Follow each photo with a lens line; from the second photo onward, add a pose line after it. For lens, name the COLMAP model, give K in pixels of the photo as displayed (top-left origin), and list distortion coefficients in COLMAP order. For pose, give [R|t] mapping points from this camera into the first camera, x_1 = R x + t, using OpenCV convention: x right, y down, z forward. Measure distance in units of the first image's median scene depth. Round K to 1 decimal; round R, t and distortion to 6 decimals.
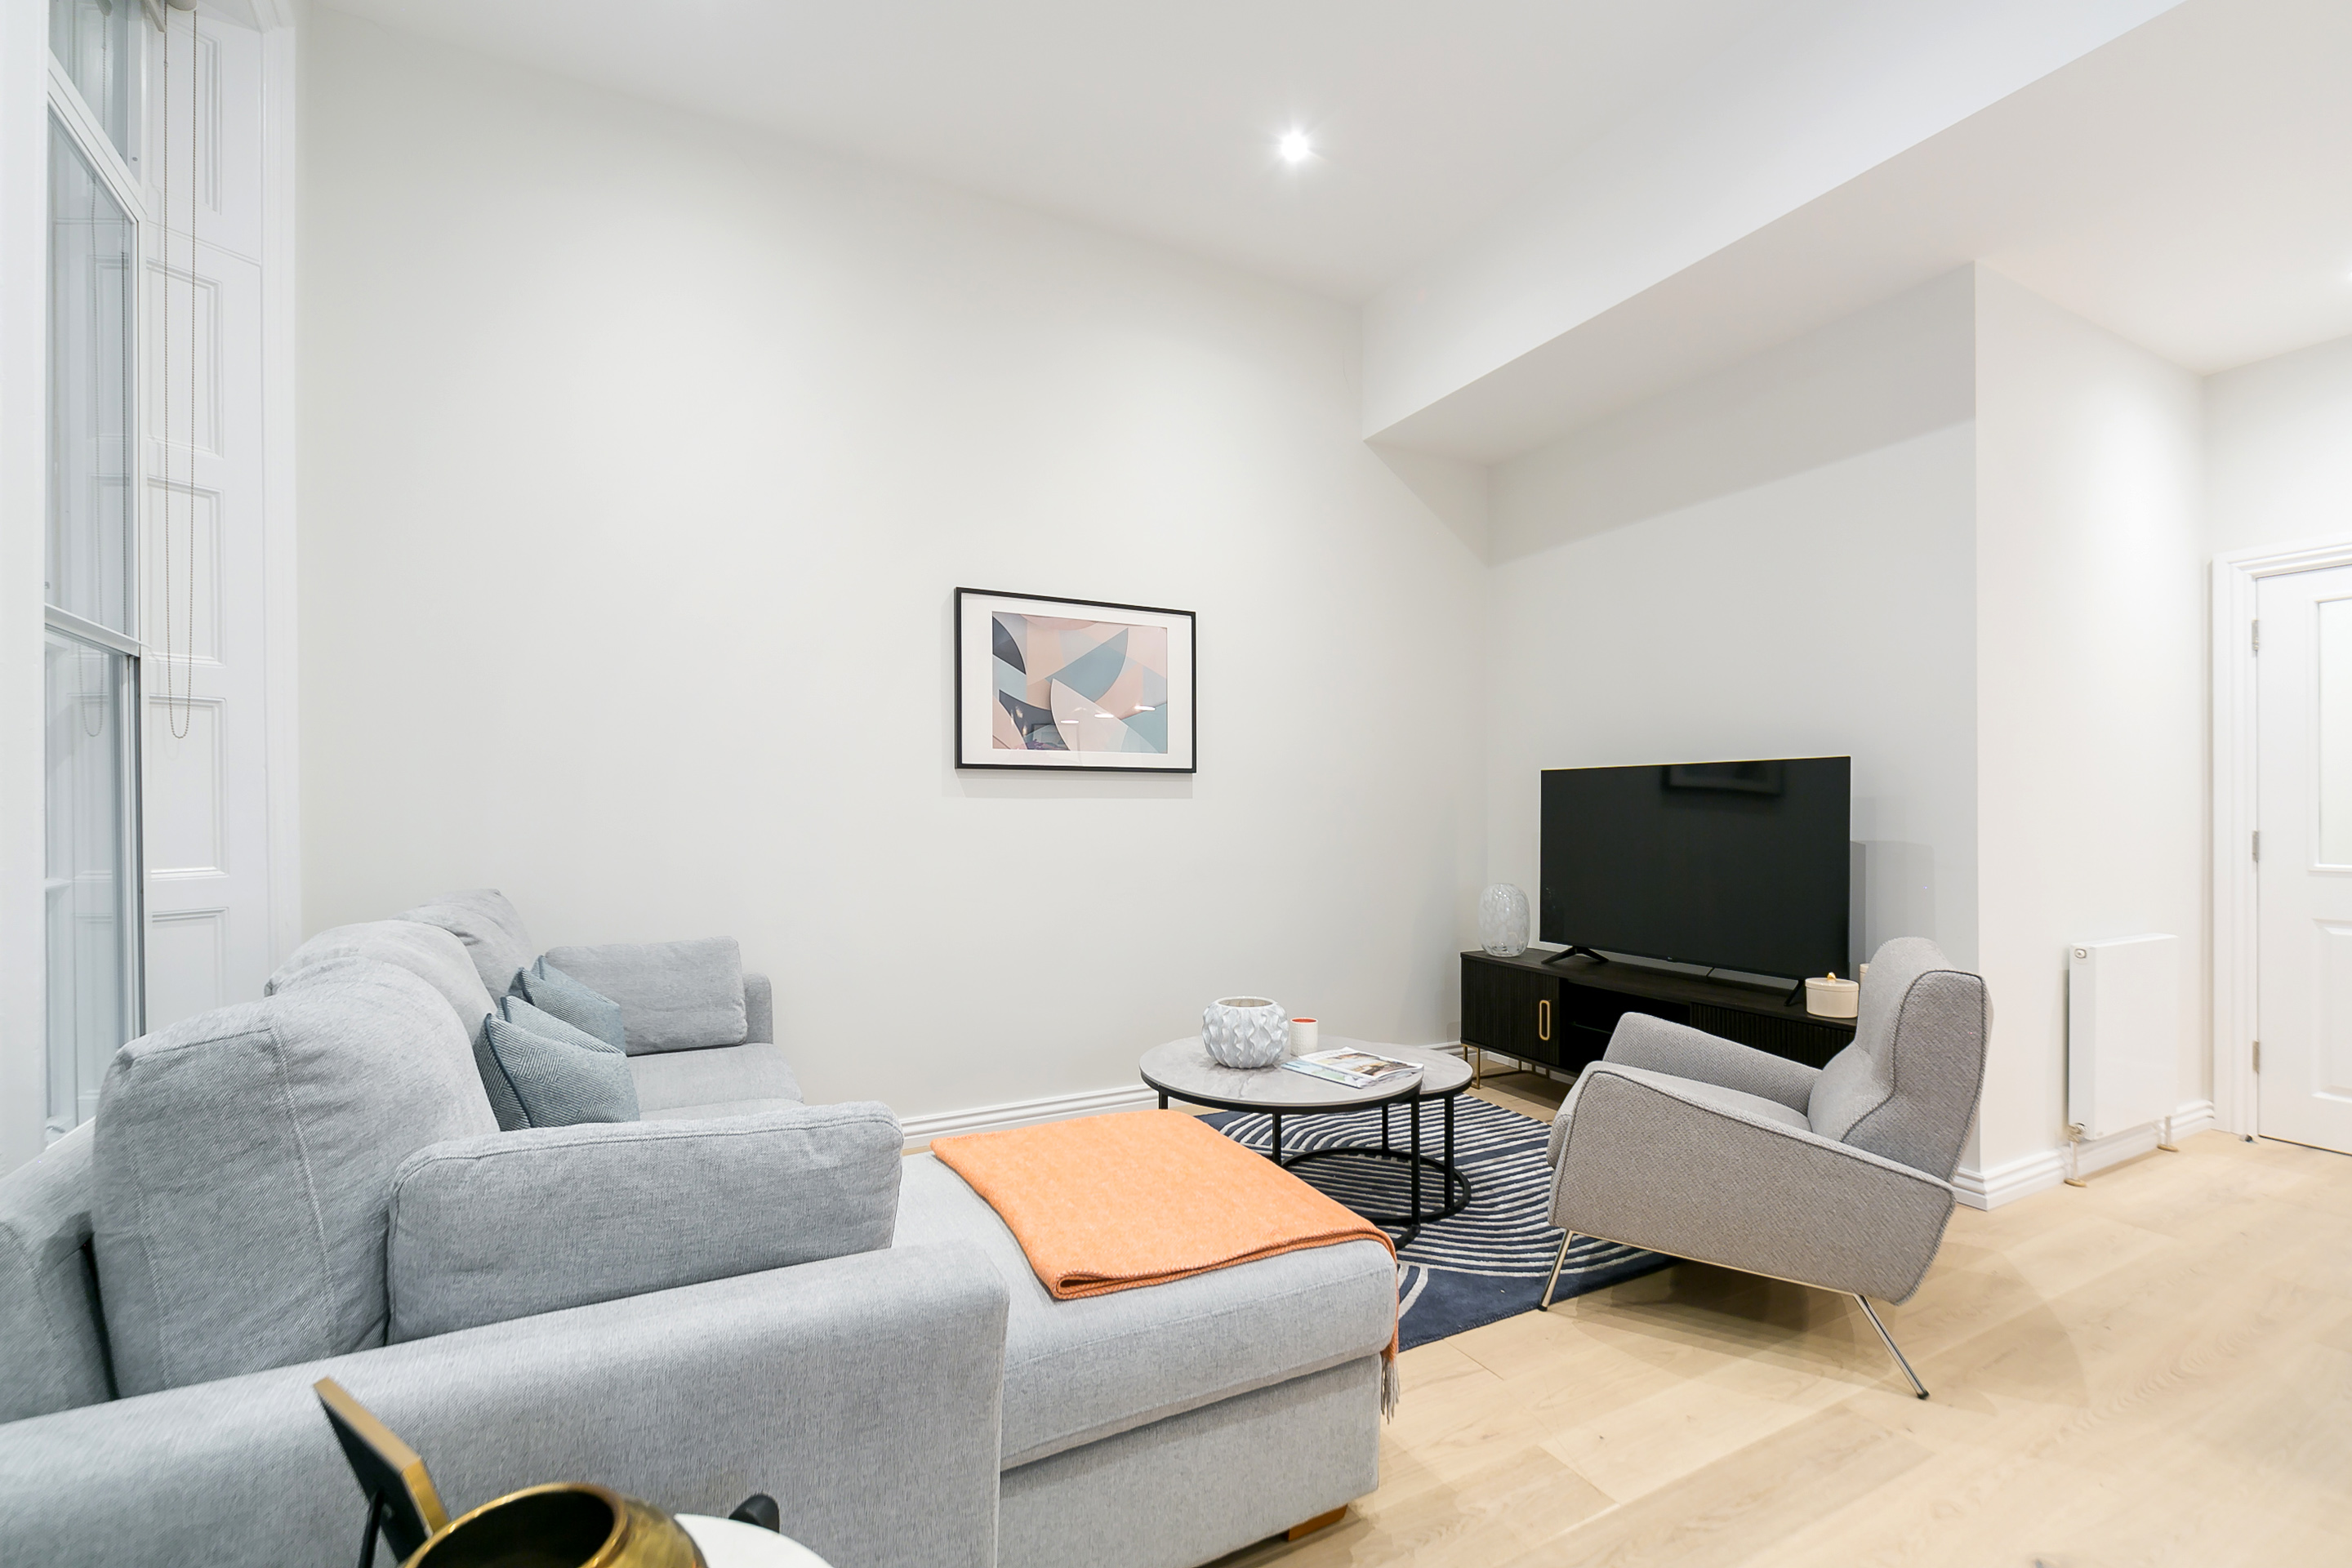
lens RADIAL K [[1003.6, 0, 1196.4], [0, 1003.6, 812.6], [0, 0, 1]] dist [0.003517, -0.000211]
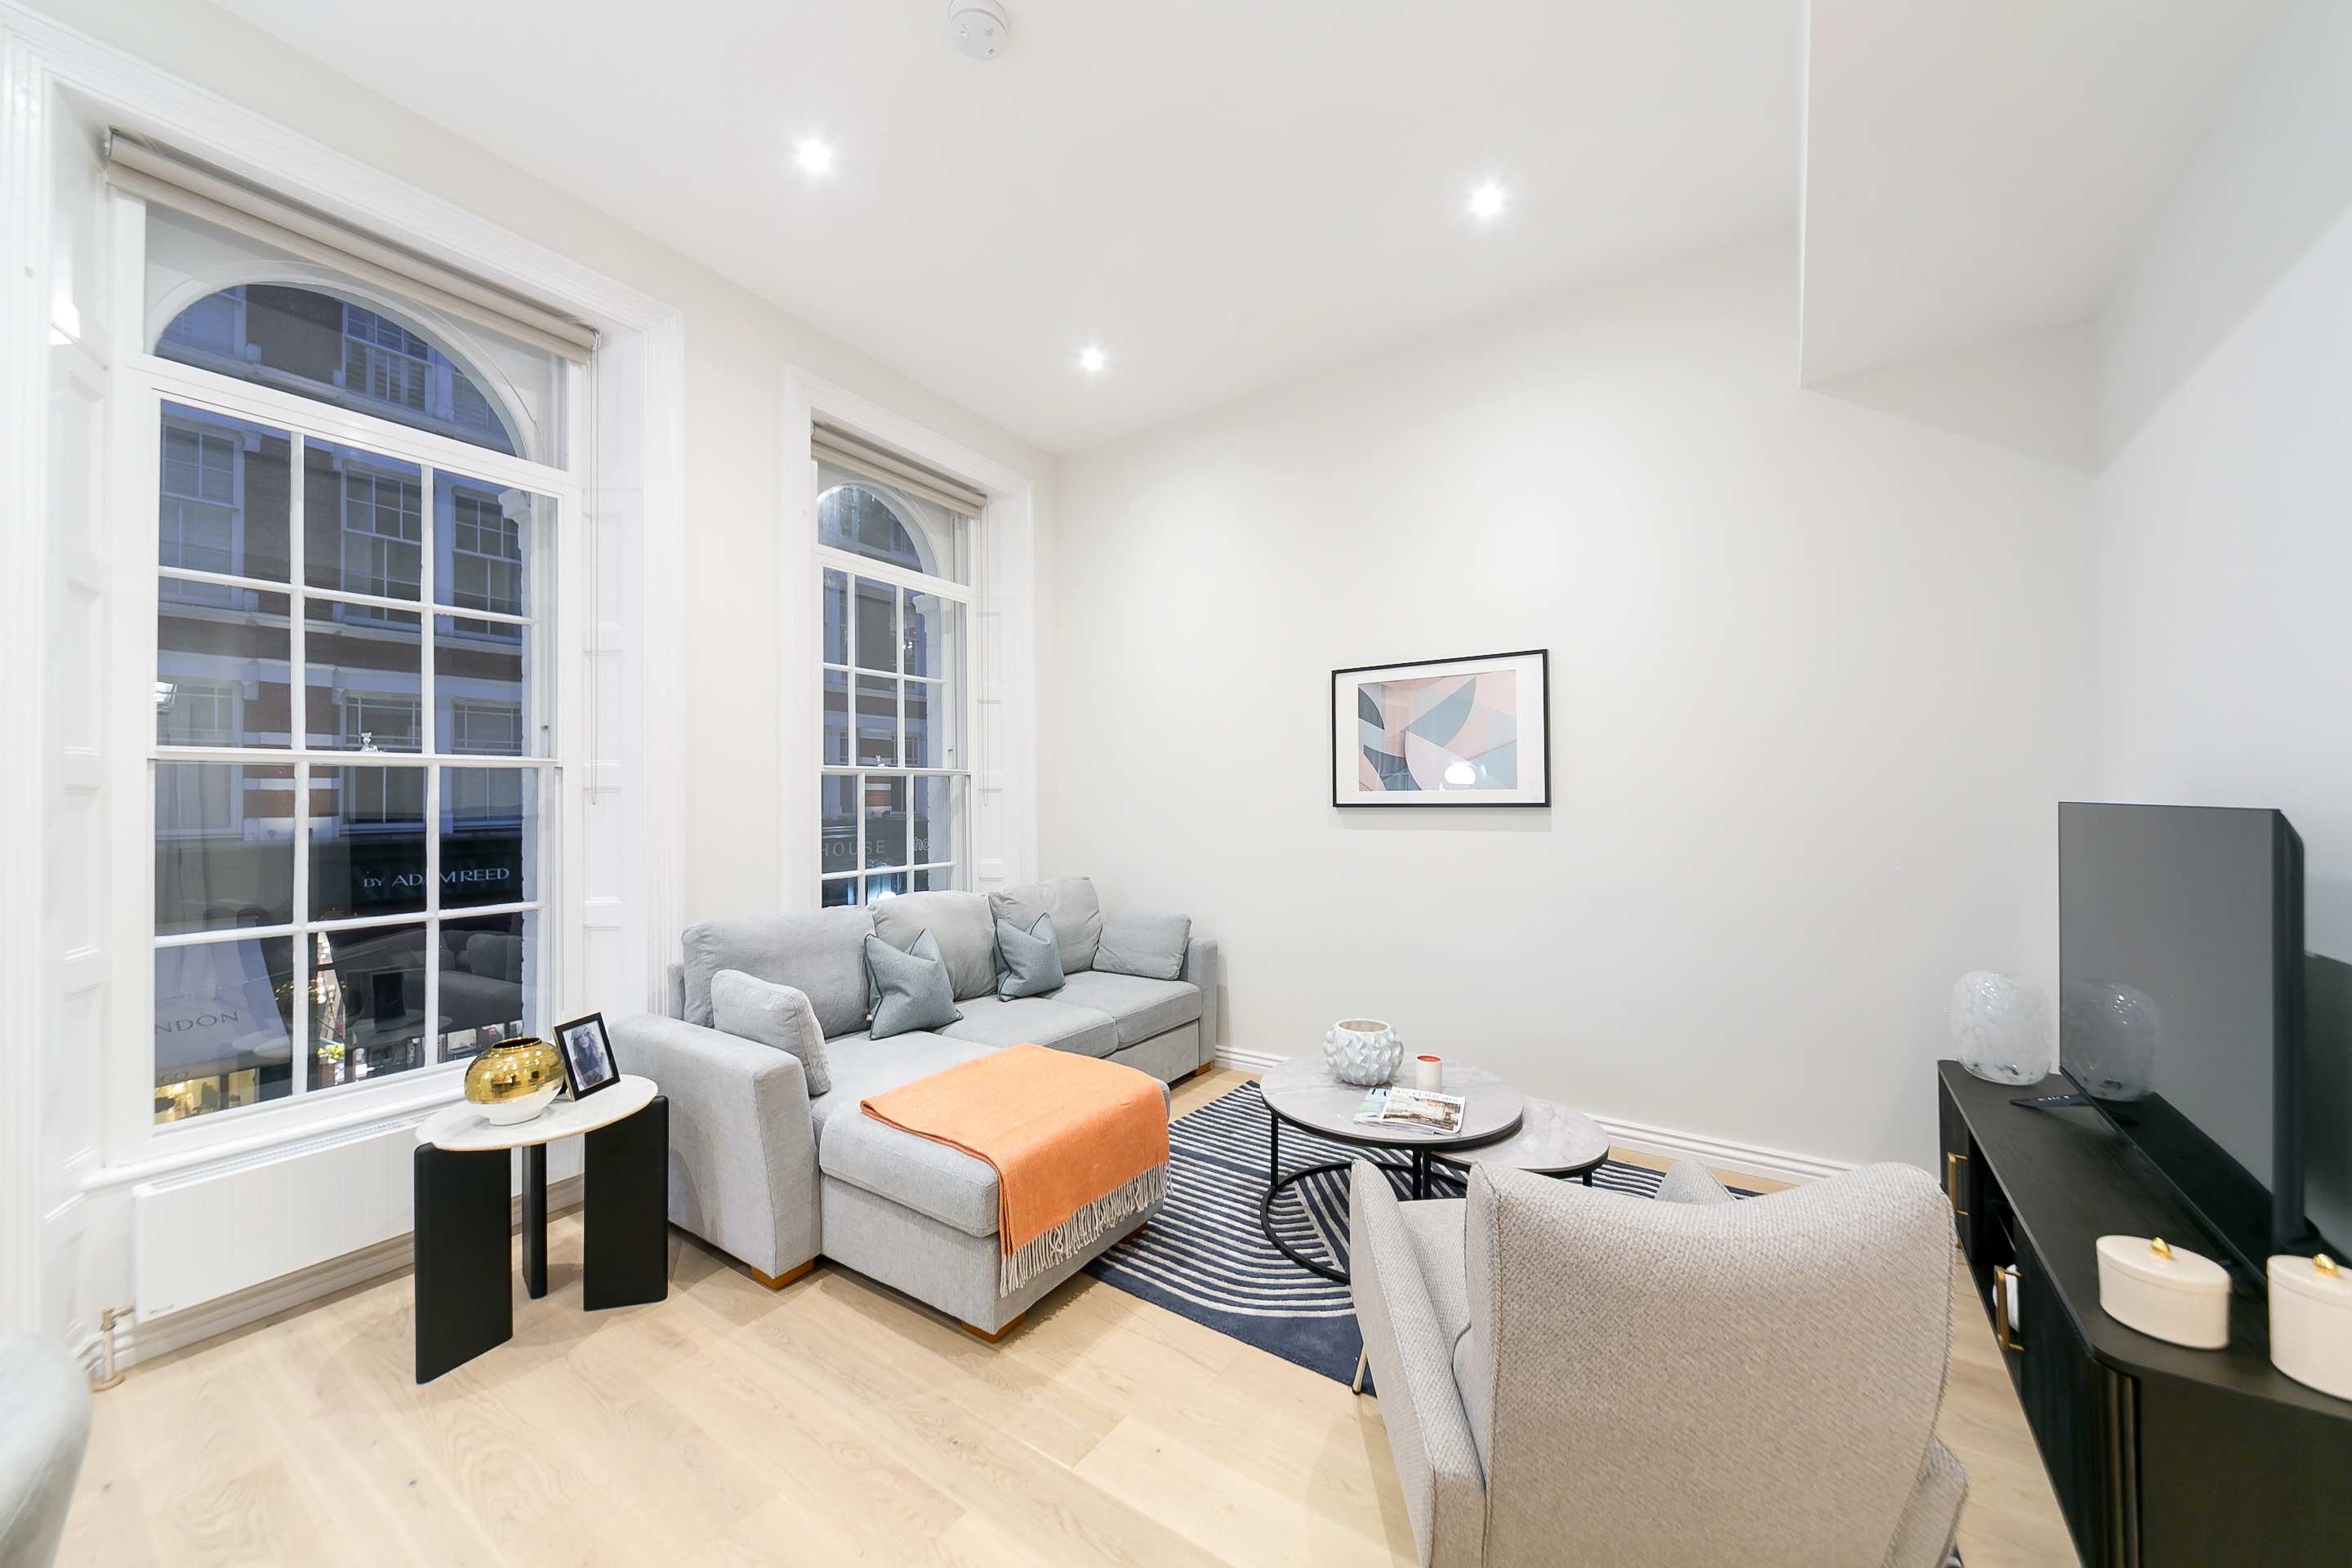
lens RADIAL K [[853.1, 0, 1185.7], [0, 853.1, 782.1], [0, 0, 1]] dist [-0.006376, 0.000024]
pose [[0.461162, -0.020387, -0.887082, 0.843614], [0.008473, 0.999792, -0.018572, -0.072707], [0.887275, 0.001048, 0.461239, 0.388105]]
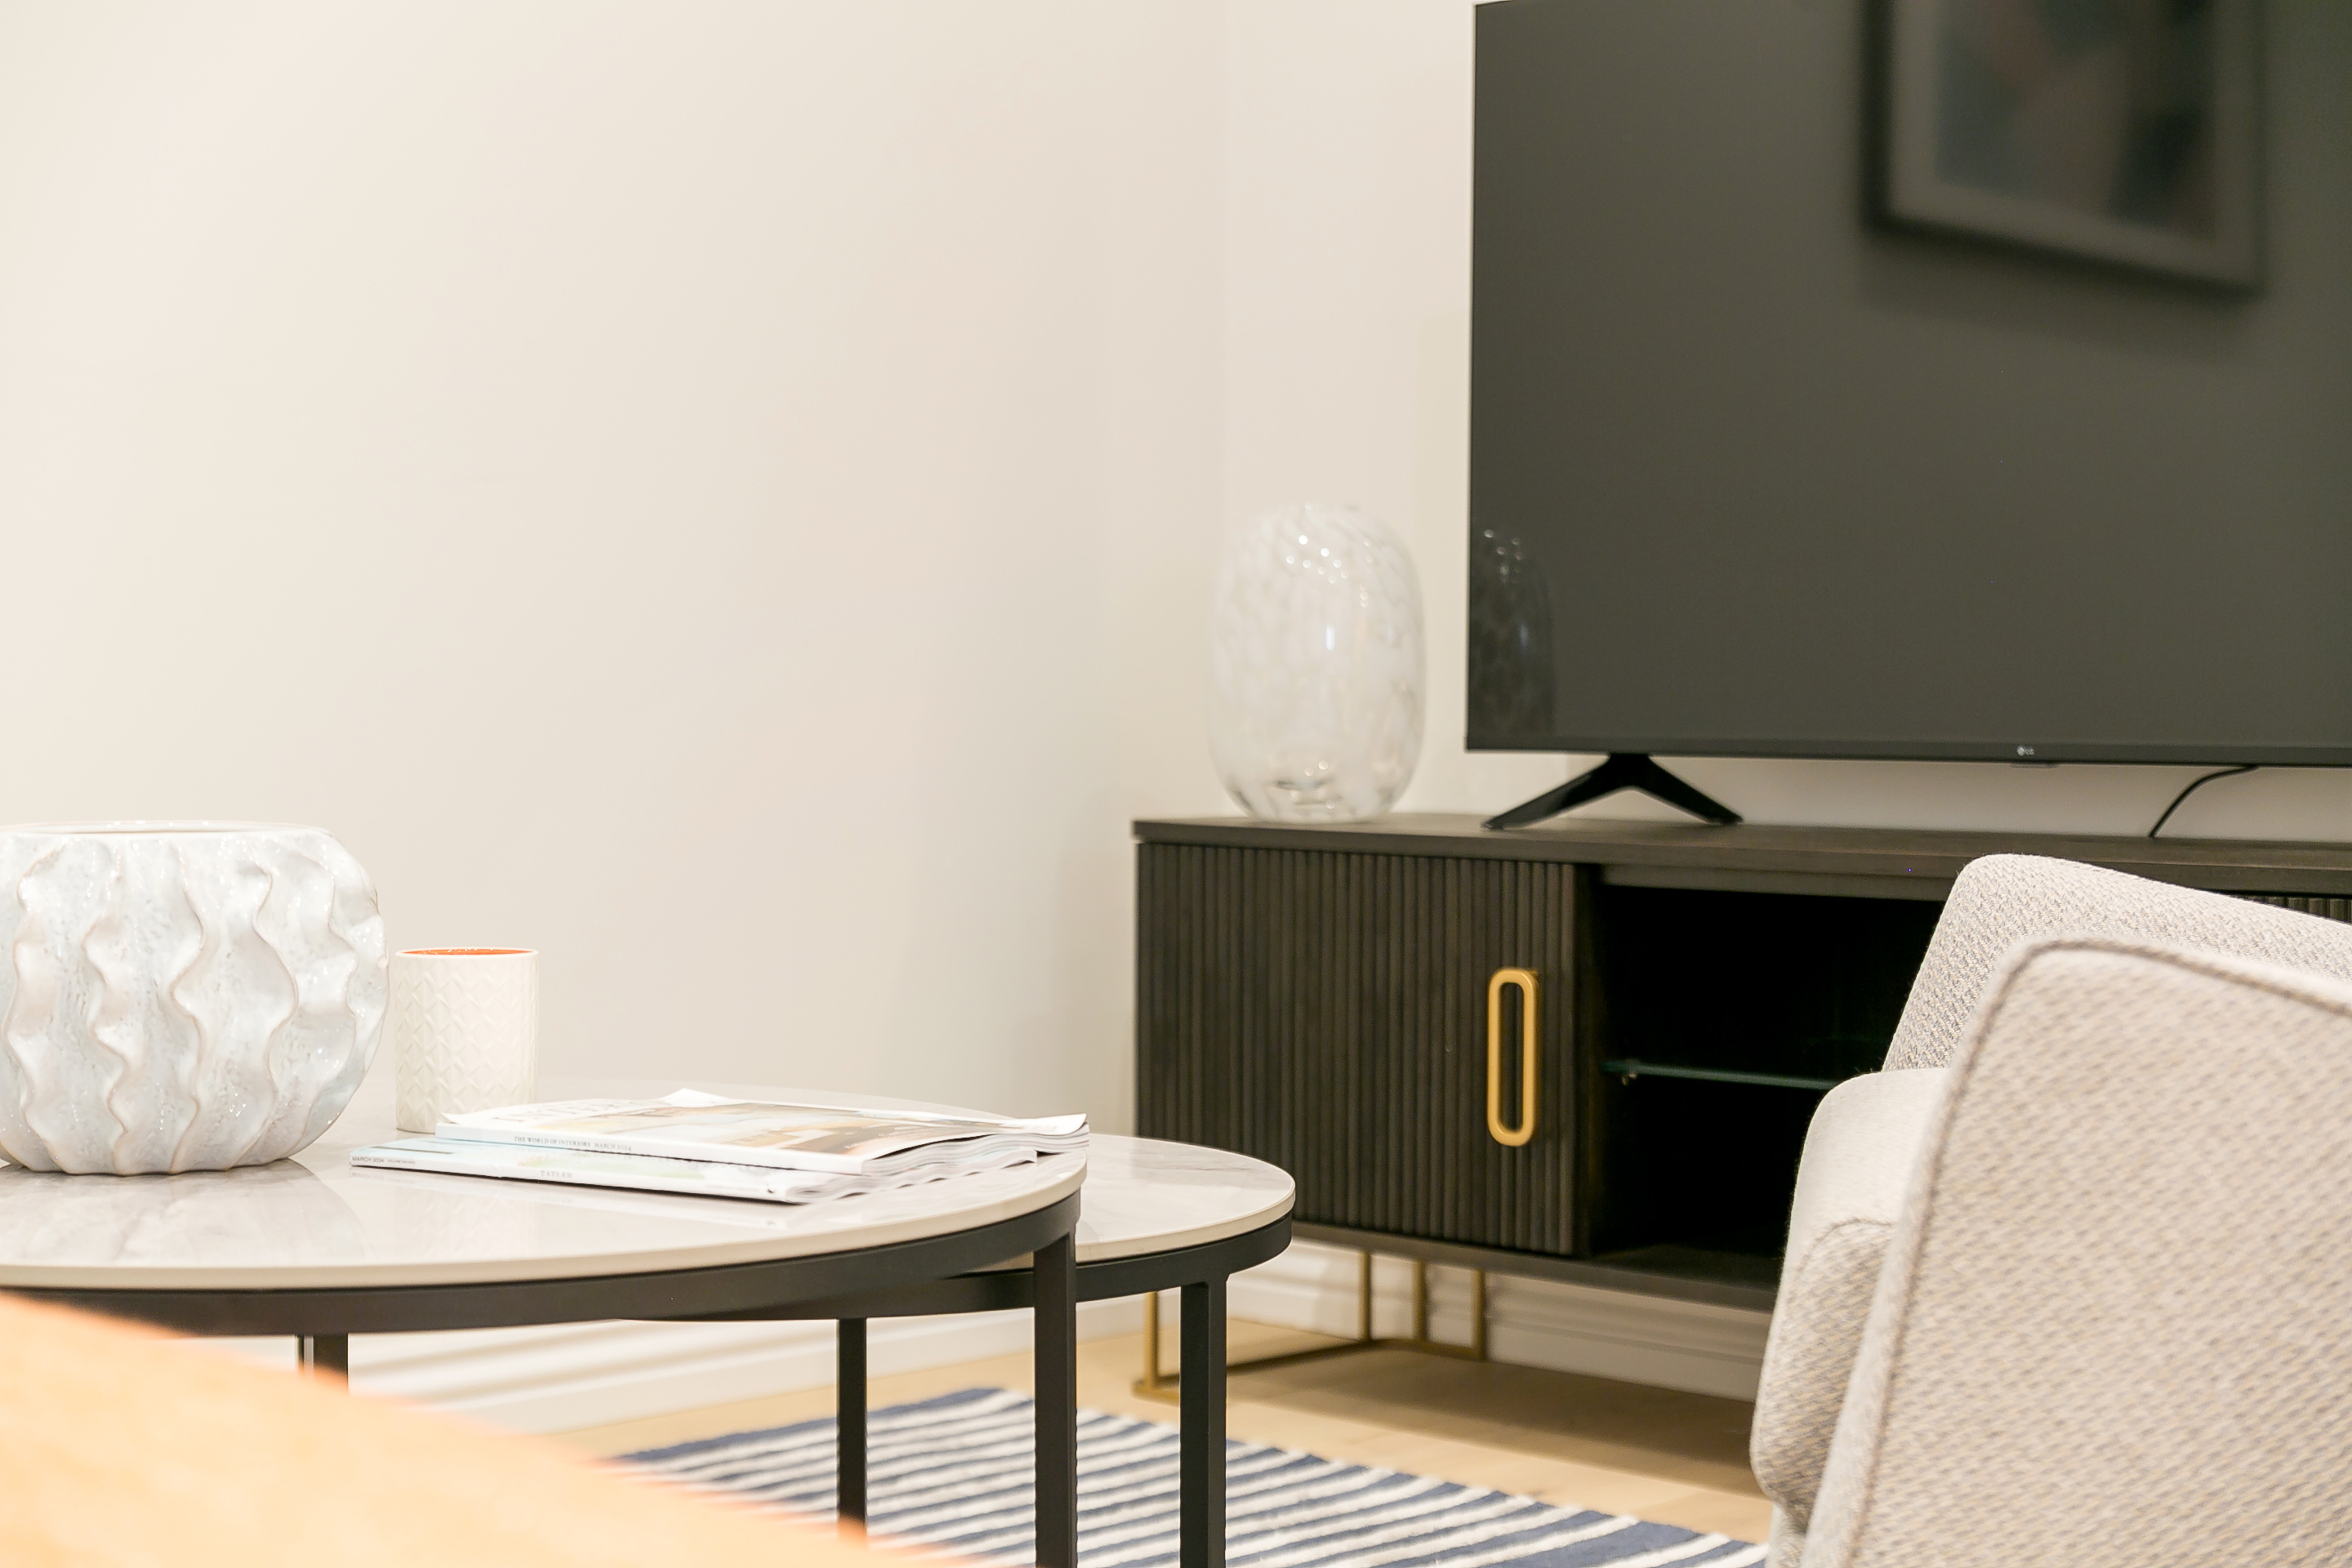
lens RADIAL K [[3777.8, 0, 1172.7], [0, 3777.8, 785.9], [0, 0, 1]] dist [-0.055794, 0.000000]
pose [[0.949927, -0.003547, 0.312452, 0.011595], [-0.005480, 0.999593, 0.028008, 0.164930], [-0.312424, -0.028318, 0.949521, 0.293040]]
